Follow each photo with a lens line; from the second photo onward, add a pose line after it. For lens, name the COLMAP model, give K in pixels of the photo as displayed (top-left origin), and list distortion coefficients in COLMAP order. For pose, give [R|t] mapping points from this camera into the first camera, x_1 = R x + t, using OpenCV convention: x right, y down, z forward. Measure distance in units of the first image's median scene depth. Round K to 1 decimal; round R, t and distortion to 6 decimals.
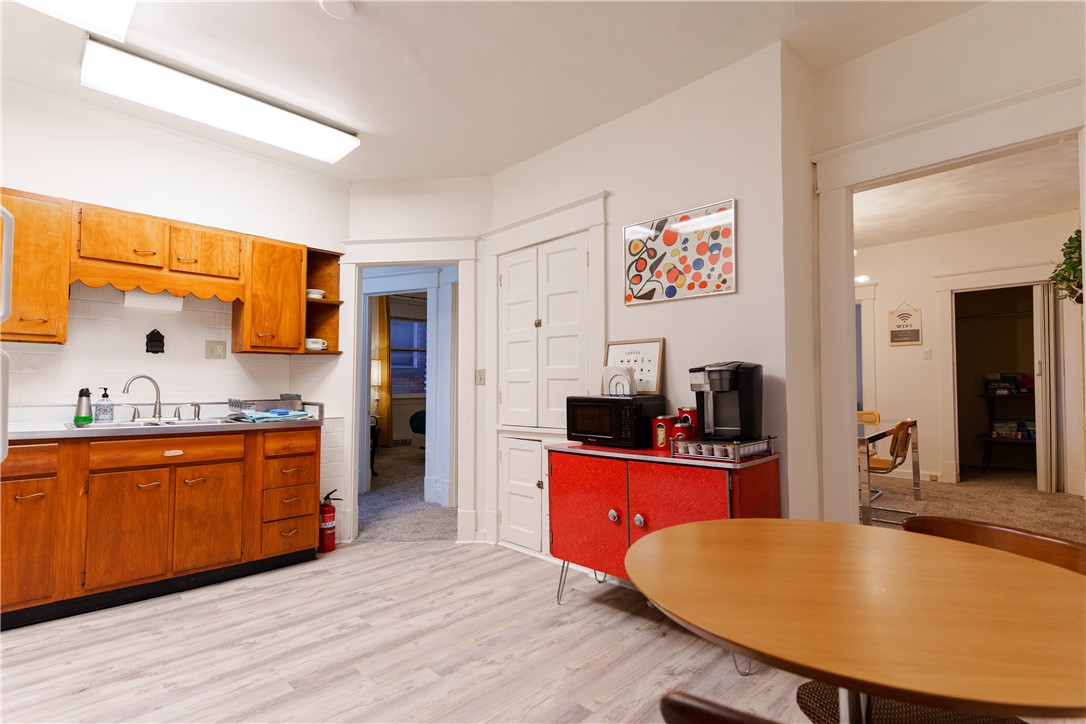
lens RADIAL K [[513.4, 0, 543.0], [0, 513.4, 364.4], [0, 0, 1]] dist [0.000085, 0.000491]
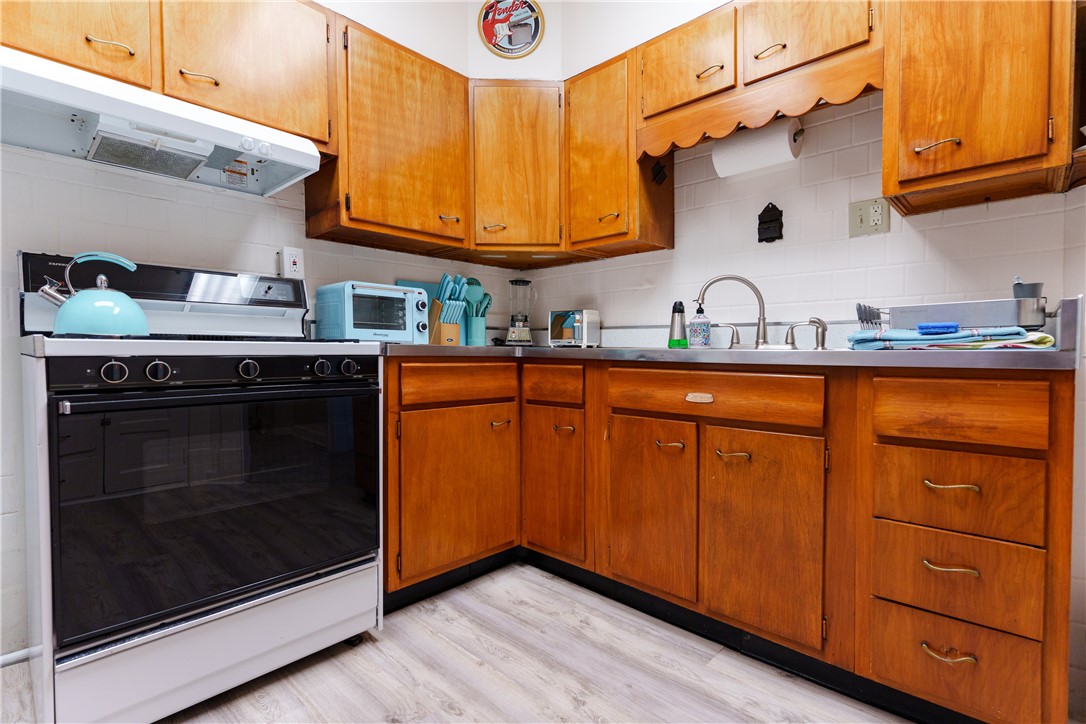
lens RADIAL K [[513.4, 0, 543.0], [0, 513.4, 364.4], [0, 0, 1]] dist [0.000085, 0.000491]
pose [[0.031947, 0.023602, -0.999211, -0.164545], [0.040463, 0.998871, 0.024887, 0.114620], [0.998670, -0.041227, 0.030956, 0.808559]]
